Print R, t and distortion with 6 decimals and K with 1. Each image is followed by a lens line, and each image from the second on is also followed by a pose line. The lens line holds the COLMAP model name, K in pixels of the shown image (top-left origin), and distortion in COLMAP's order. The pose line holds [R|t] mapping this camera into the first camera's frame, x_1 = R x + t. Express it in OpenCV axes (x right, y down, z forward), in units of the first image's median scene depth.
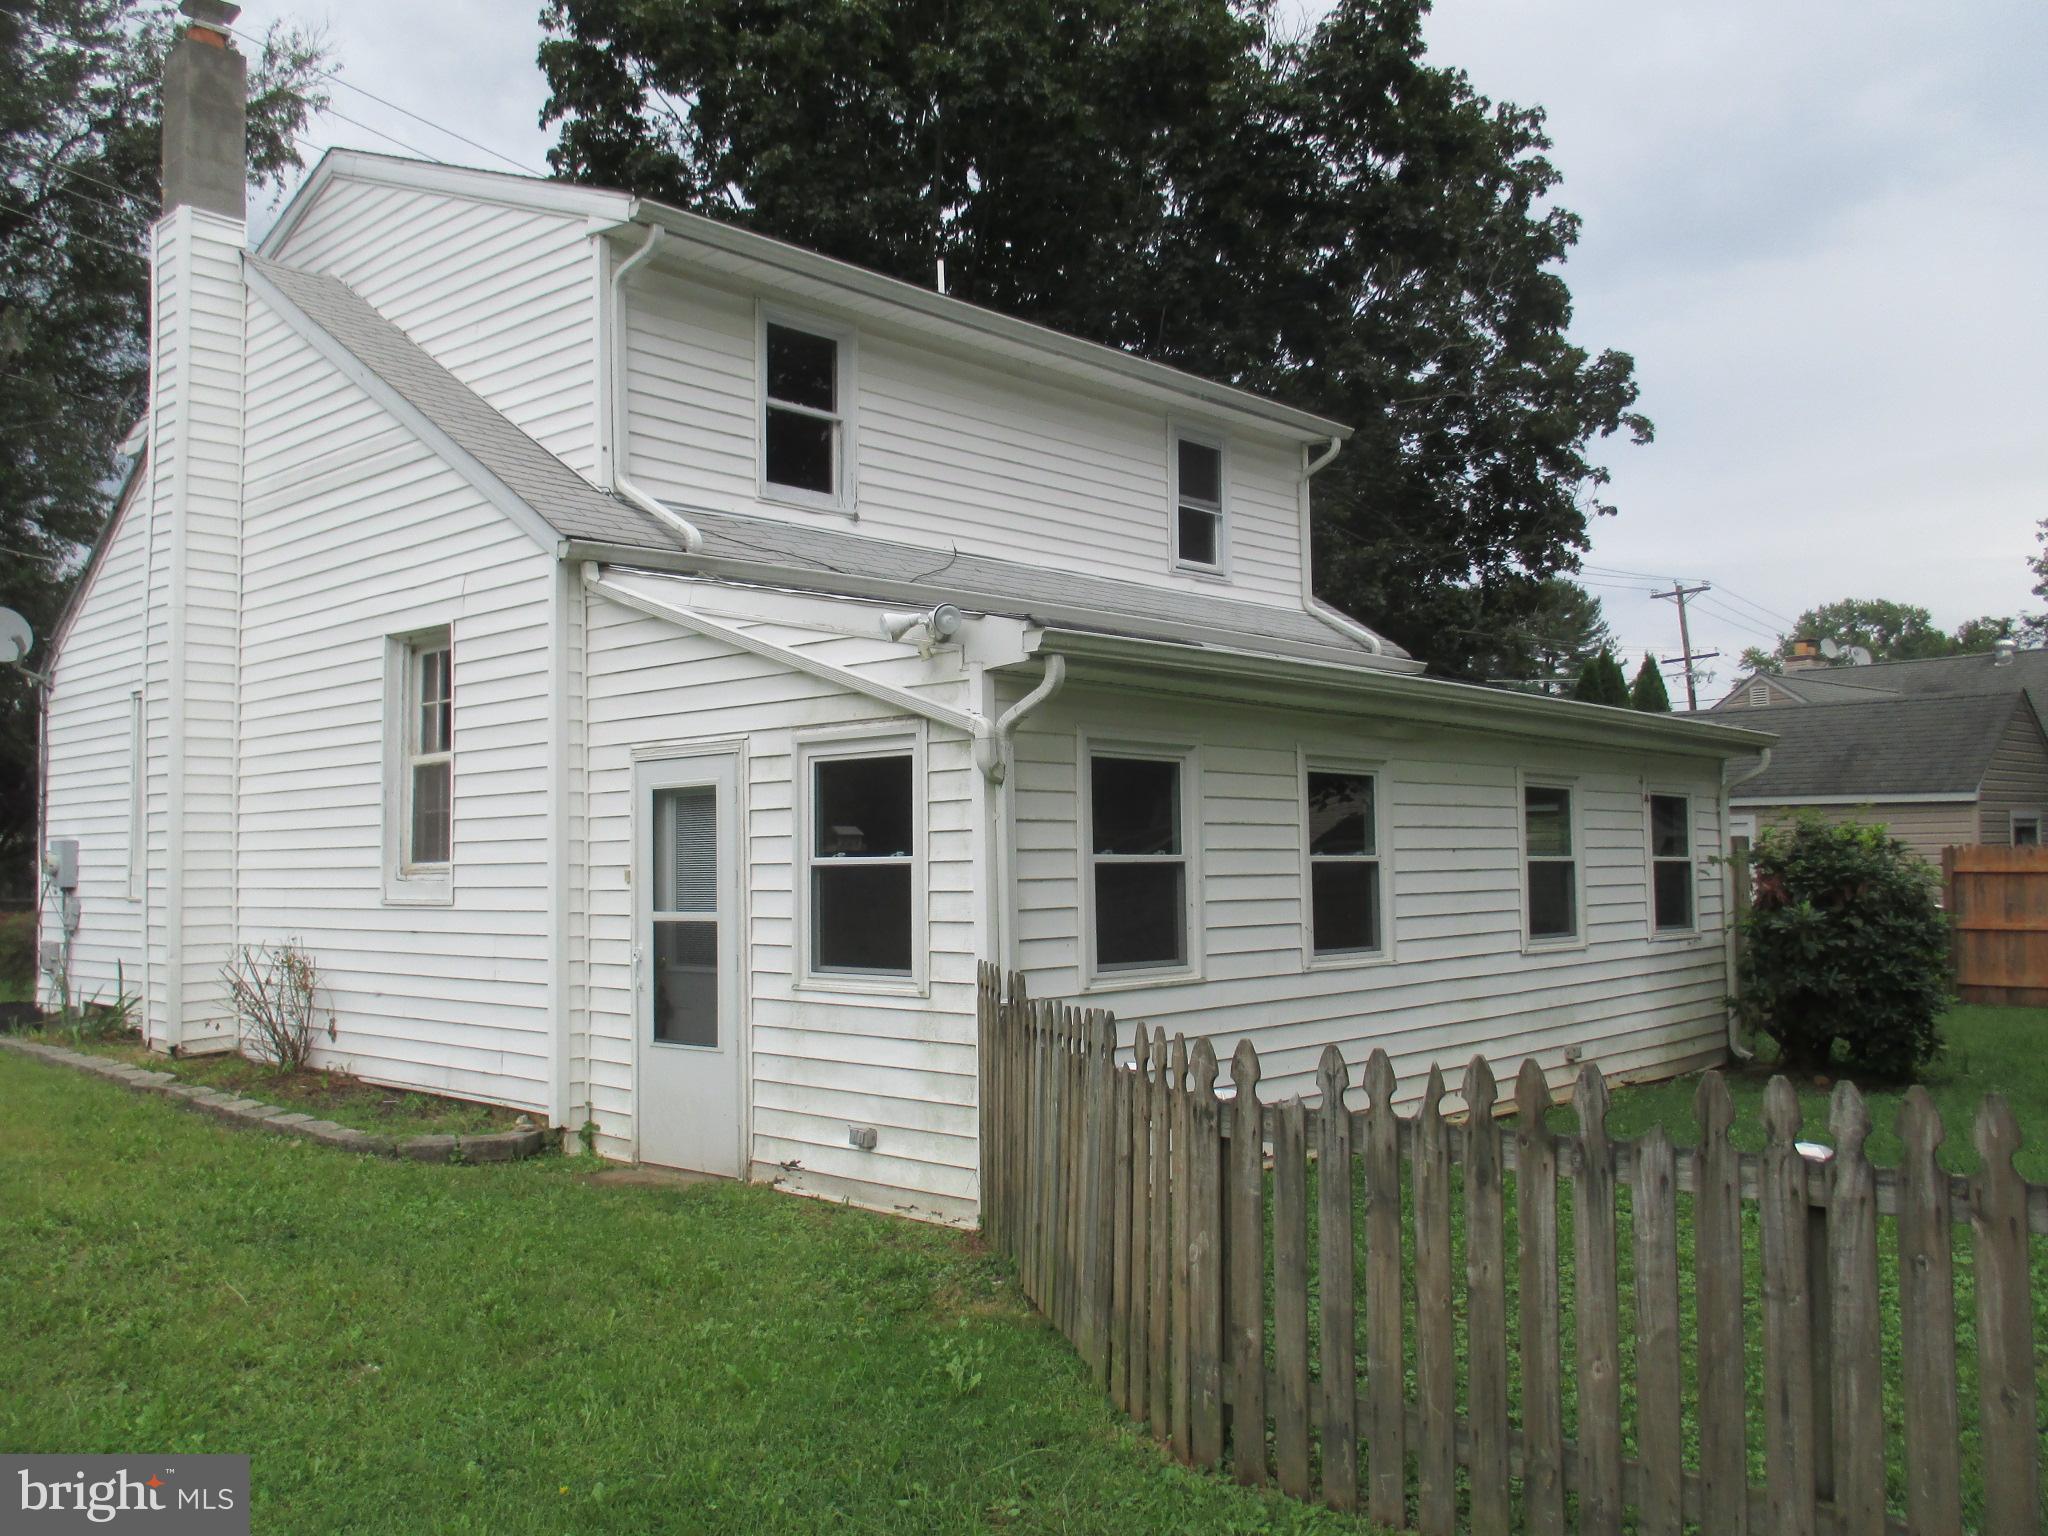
lens RADIAL K [[1720.1, 0, 1014.0], [0, 1720.1, 778.1], [0, 0, 1]] dist [-0.027731, 0.004587]
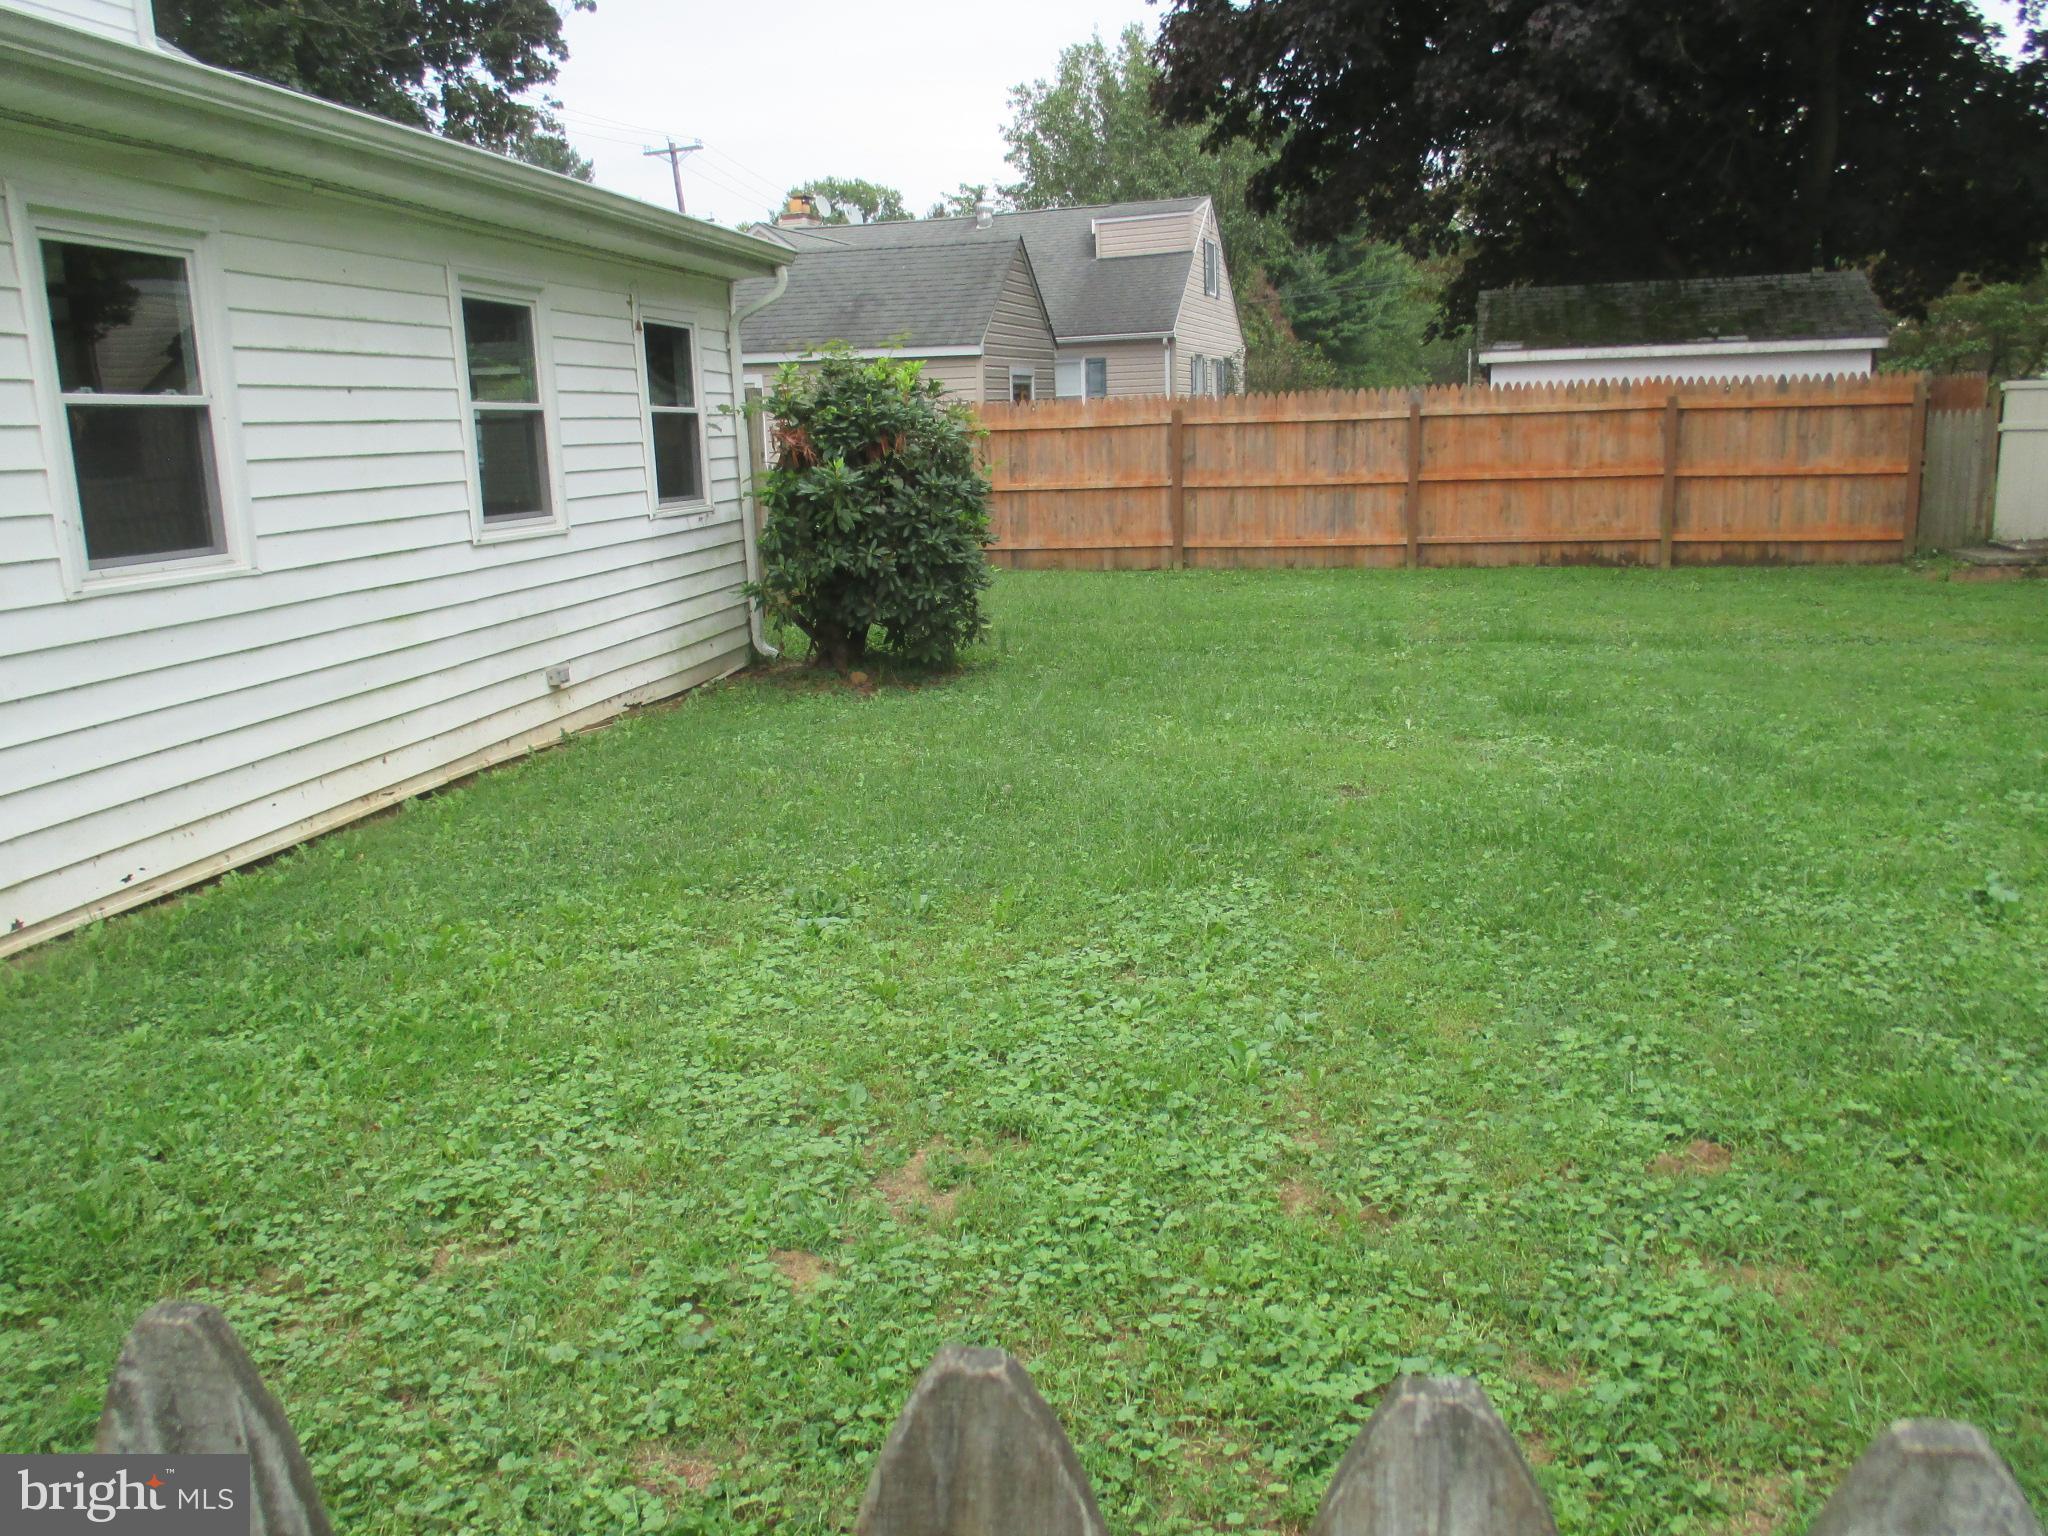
lens RADIAL K [[1720.1, 0, 1014.0], [0, 1720.1, 778.1], [0, 0, 1]] dist [-0.027731, 0.004587]
pose [[0.848655, -0.124851, 0.514000, 0.101002], [-0.000323, 0.971621, 0.236542, 0.026750], [-0.528946, -0.200908, 0.824531, 0.261634]]
